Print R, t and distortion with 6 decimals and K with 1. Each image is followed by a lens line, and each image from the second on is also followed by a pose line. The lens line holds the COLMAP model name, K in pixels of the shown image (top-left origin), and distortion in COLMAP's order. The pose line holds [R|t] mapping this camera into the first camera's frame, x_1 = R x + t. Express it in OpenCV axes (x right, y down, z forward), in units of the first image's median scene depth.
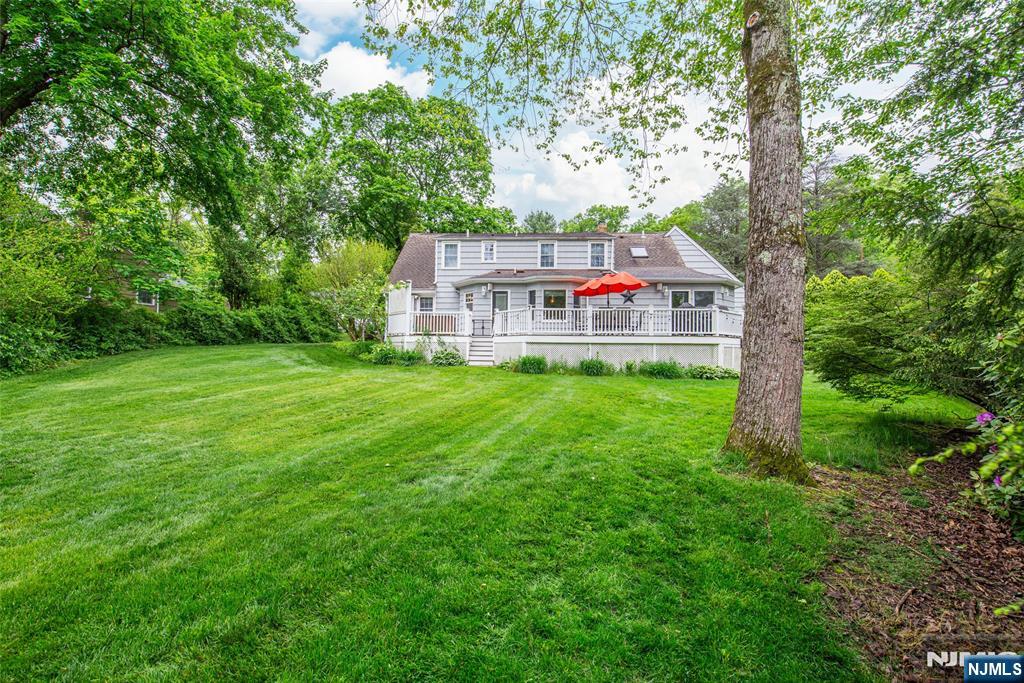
lens RADIAL K [[408.3, 0, 530.2], [0, 408.3, 326.8], [0, 0, 1]] dist [-0.019554, -0.001389]
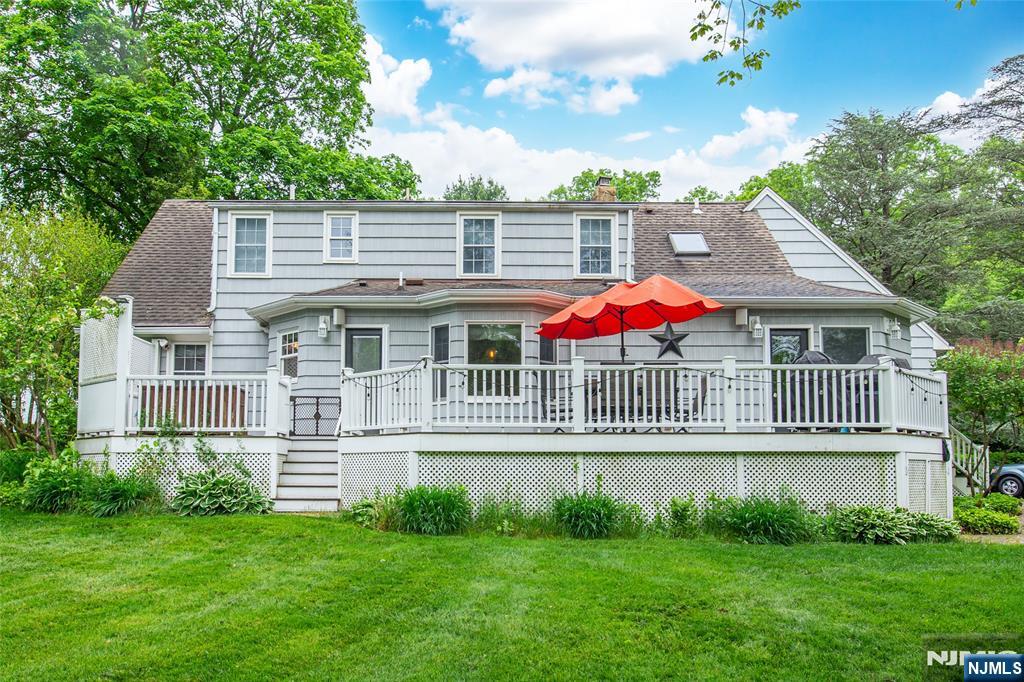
lens RADIAL K [[845.7, 0, 510.9], [0, 845.7, 343.0], [0, 0, 1]] dist [-0.004196, -0.002314]
pose [[0.998121, 0.000682, 0.061273, 0.024041], [0.004765, 0.996047, -0.088704, 0.005256], [-0.061091, 0.088829, 0.994172, 0.144226]]
